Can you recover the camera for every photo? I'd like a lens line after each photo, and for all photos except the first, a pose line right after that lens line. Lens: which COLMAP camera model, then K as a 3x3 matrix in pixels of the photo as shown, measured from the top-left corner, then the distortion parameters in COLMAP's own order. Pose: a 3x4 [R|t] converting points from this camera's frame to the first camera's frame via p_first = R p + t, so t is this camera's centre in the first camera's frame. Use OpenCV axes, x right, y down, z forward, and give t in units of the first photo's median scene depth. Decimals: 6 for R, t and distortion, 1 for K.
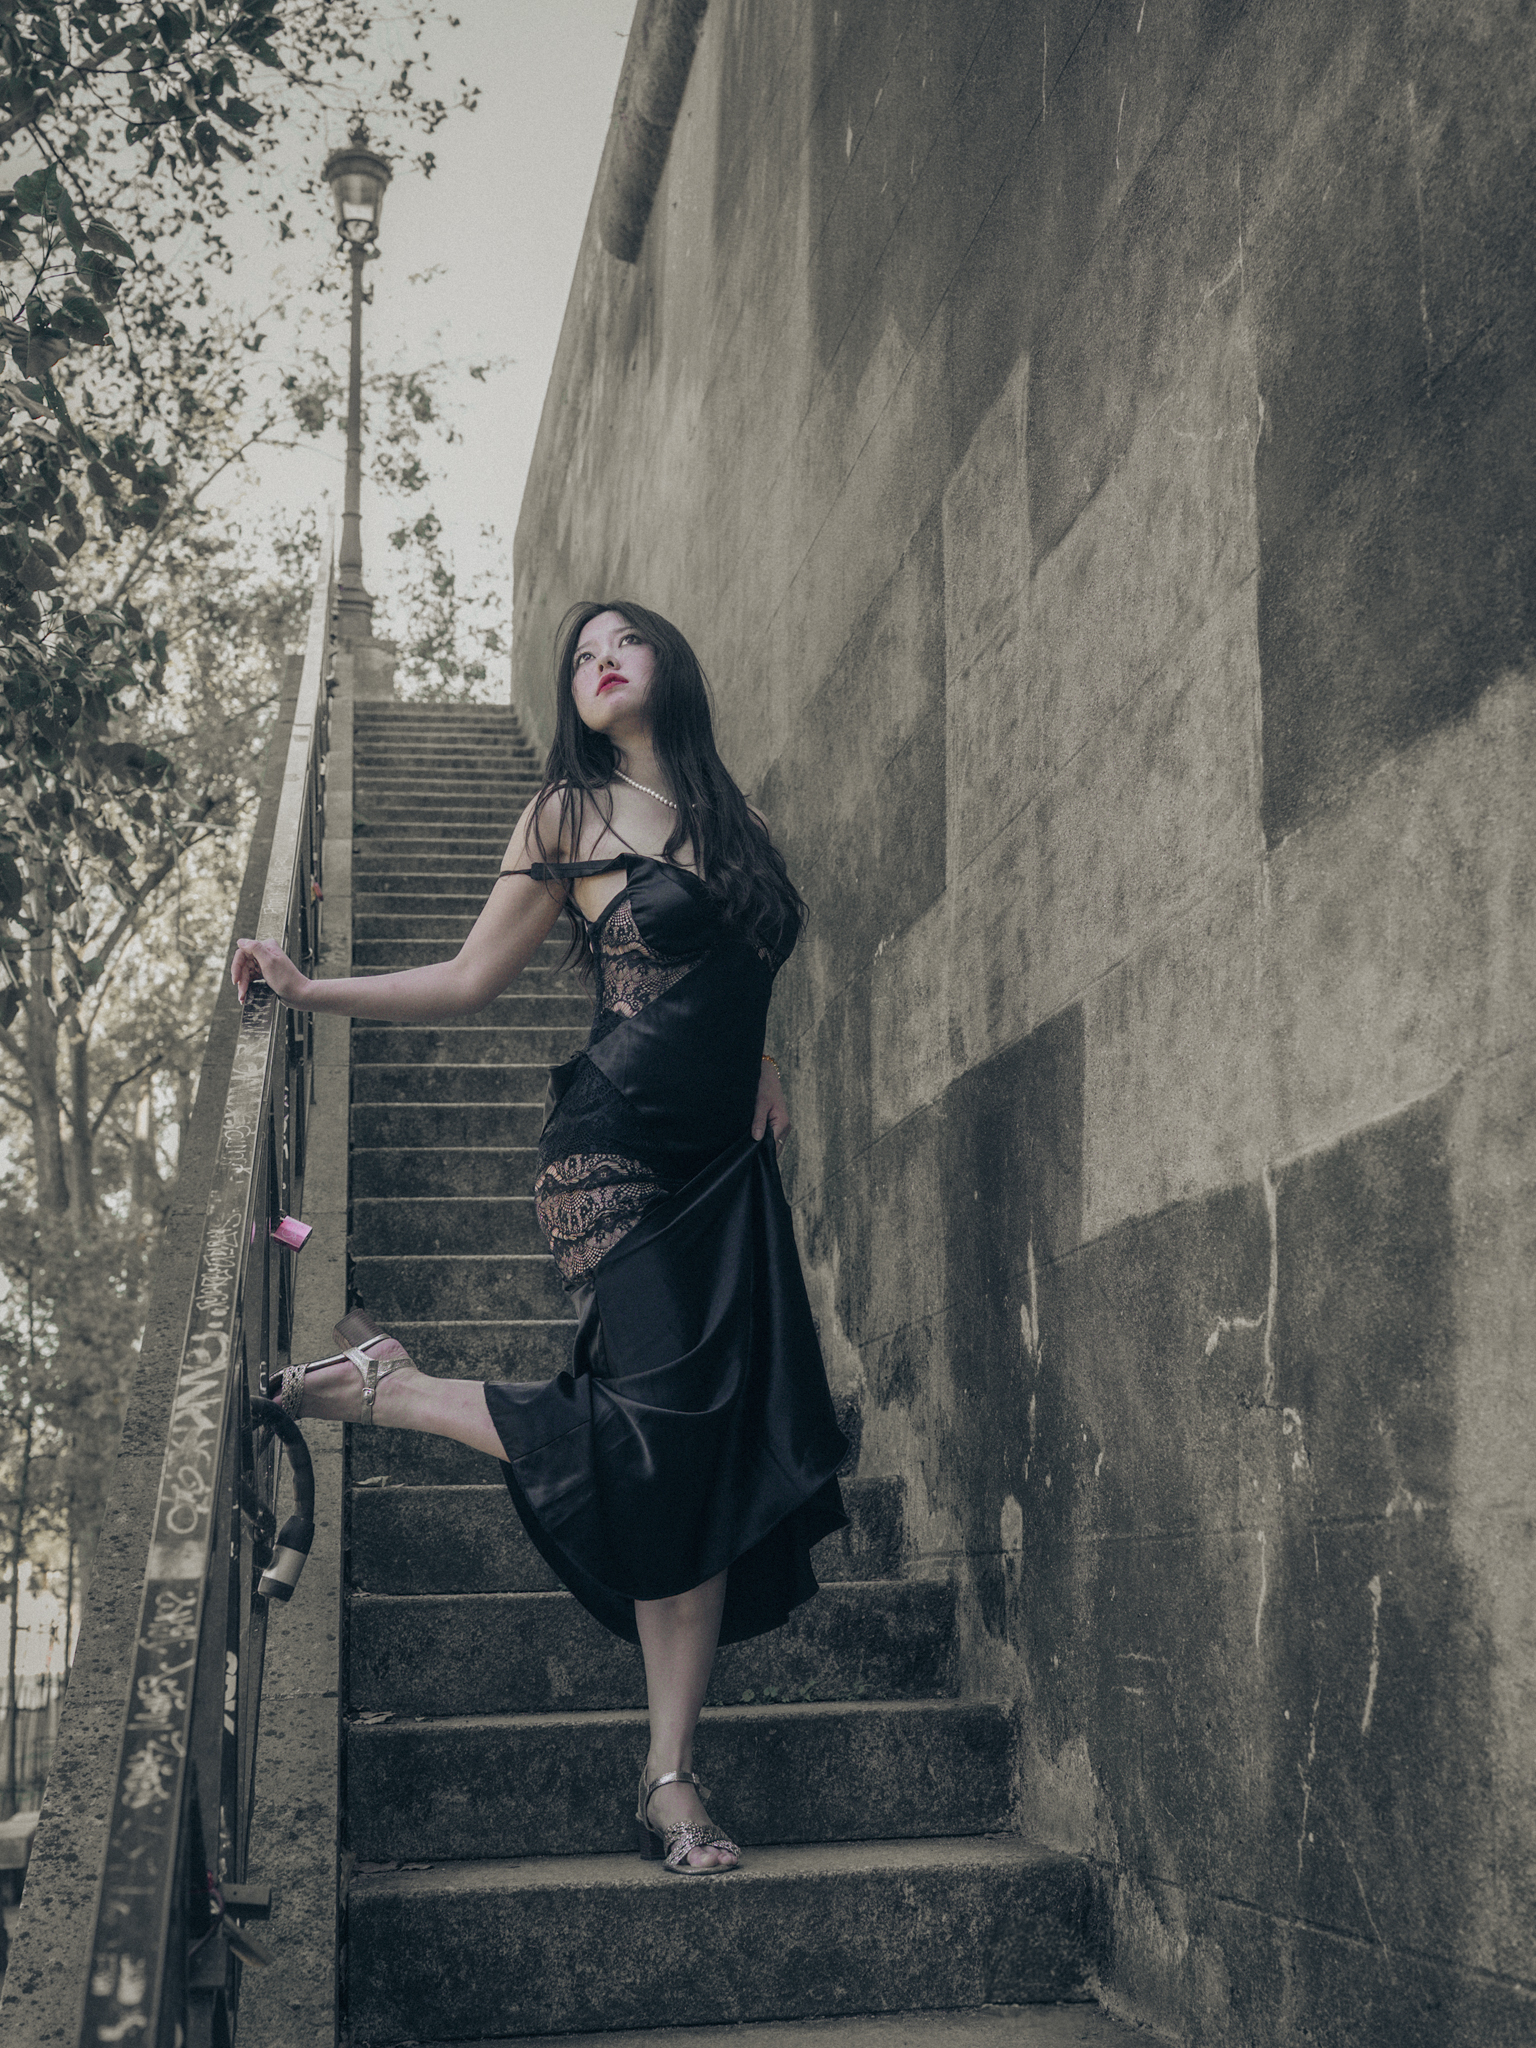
lens RADIAL K [[2423.4, 0, 773.0], [0, 2423.4, 1050.8], [0, 0, 1]] dist [-0.008169, -0.031247]
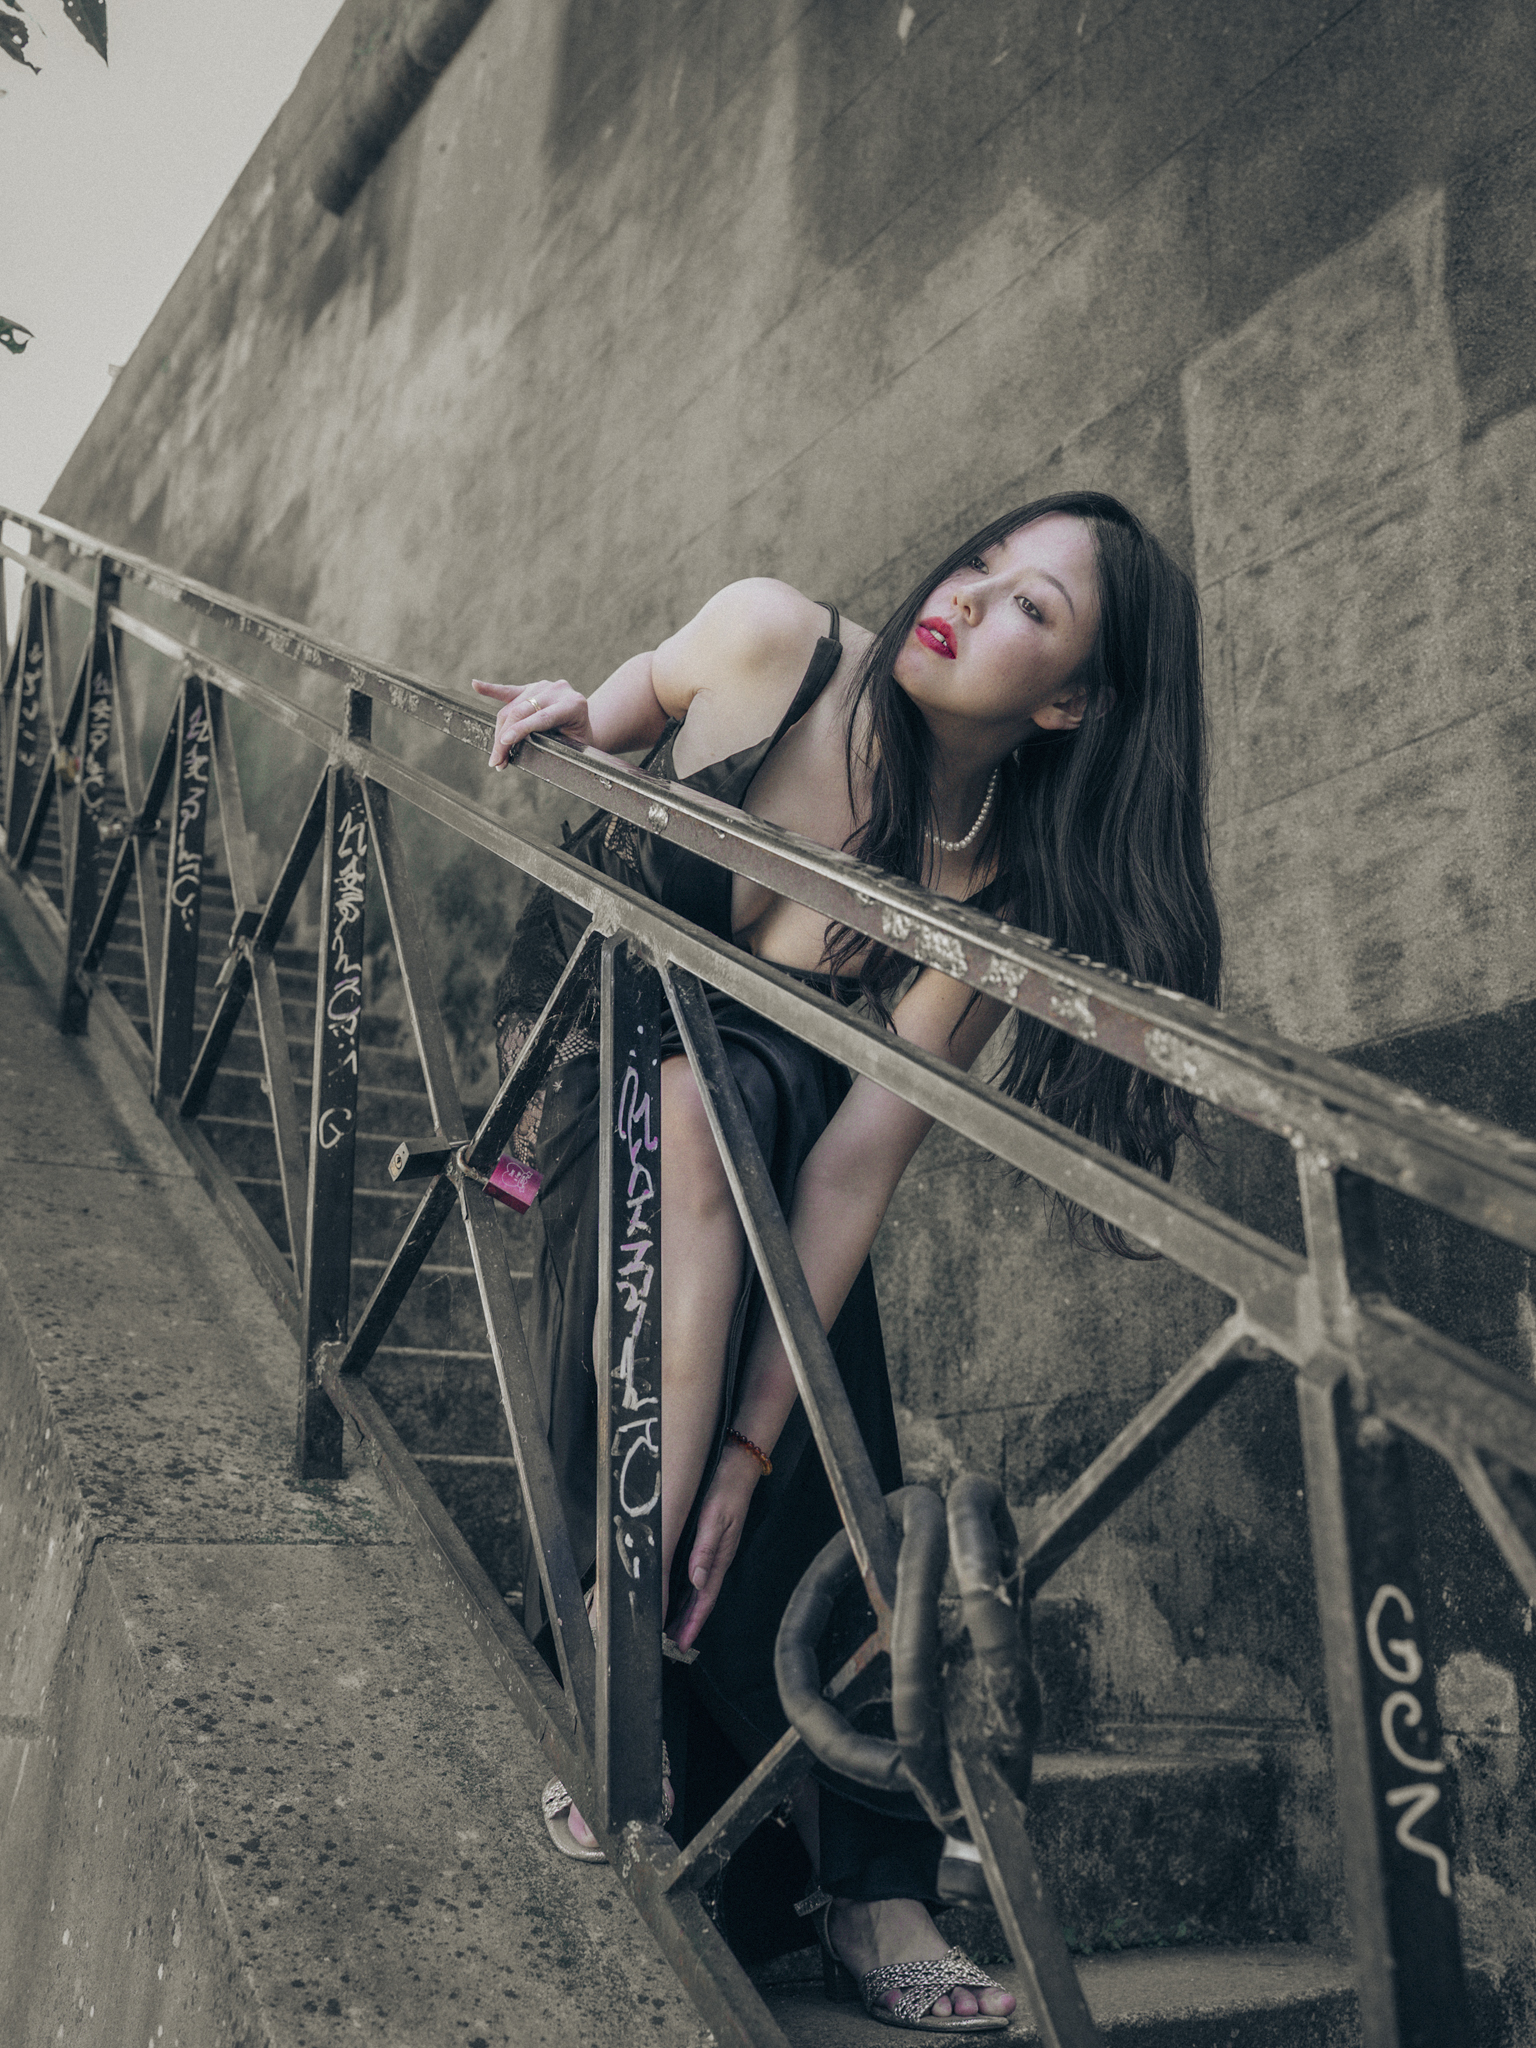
lens RADIAL K [[2139.7, 0, 859.7], [0, 2139.7, 902.2], [0, 0, 1]] dist [-0.008906, 0.000776]
pose [[0.925597, 0.142675, 0.350590, -0.249355], [-0.101260, 0.985815, -0.133846, 0.054860], [-0.364713, 0.088386, 0.926915, 0.367566]]
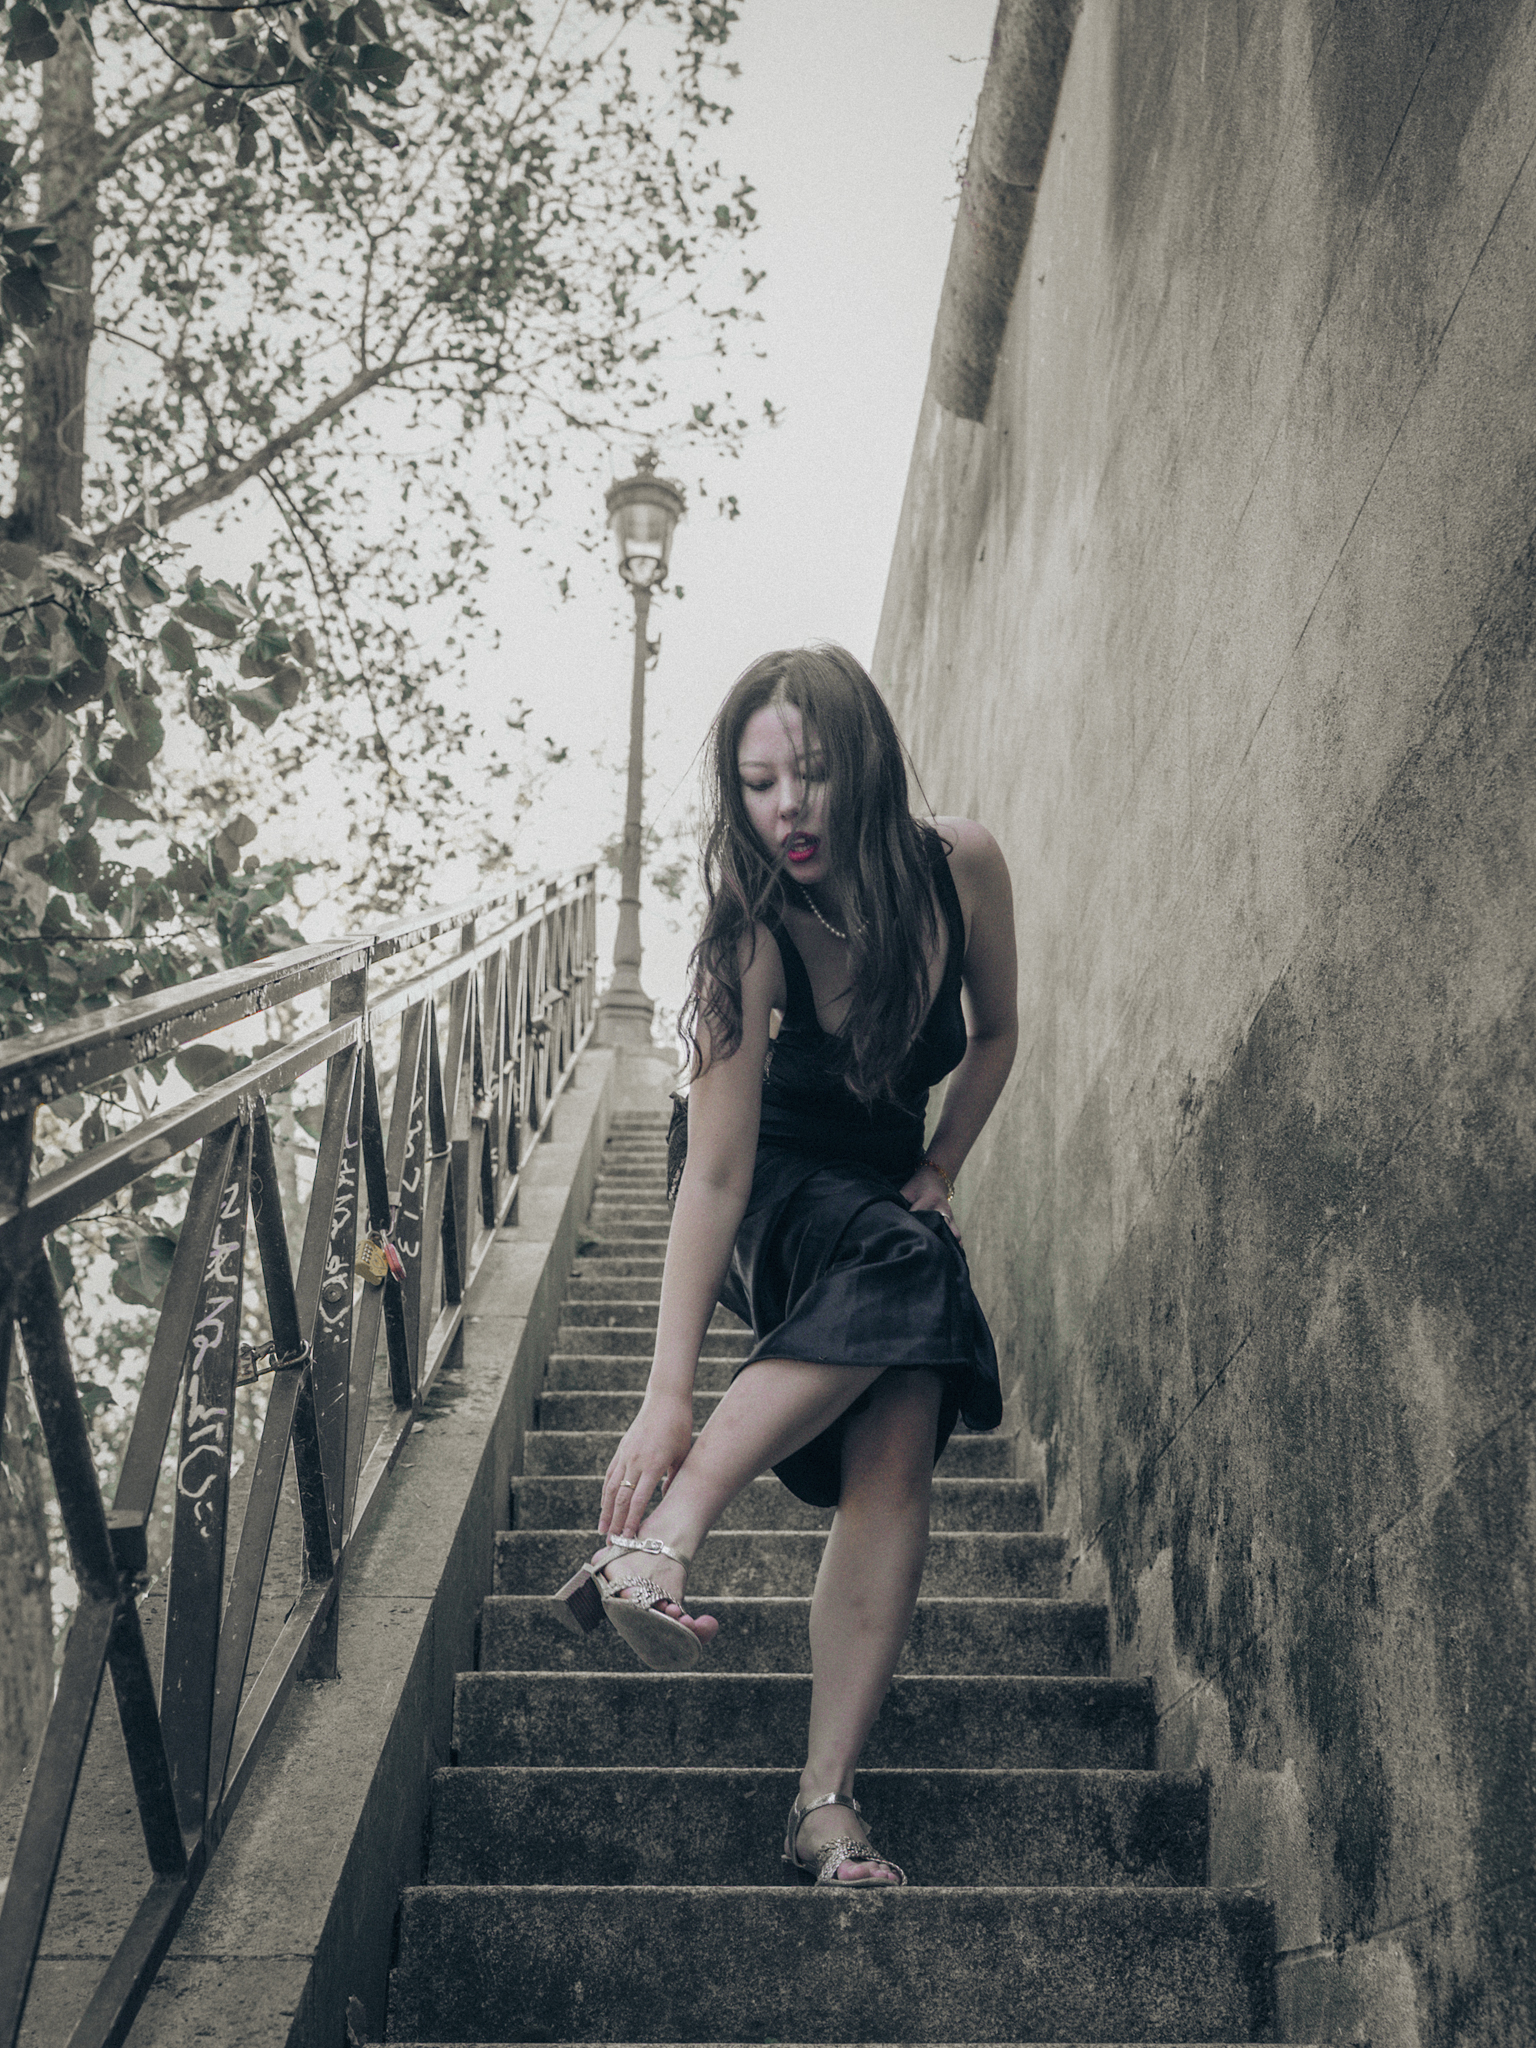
lens RADIAL K [[2670.3, 0, 805.2], [0, 2670.3, 1080.0], [0, 0, 1]] dist [-0.005905, -0.051465]
pose [[0.992419, -0.019671, -0.121318, -0.036931], [-0.003279, 0.982519, -0.186136, 0.004289], [0.122858, 0.185123, 0.975005, 0.573175]]
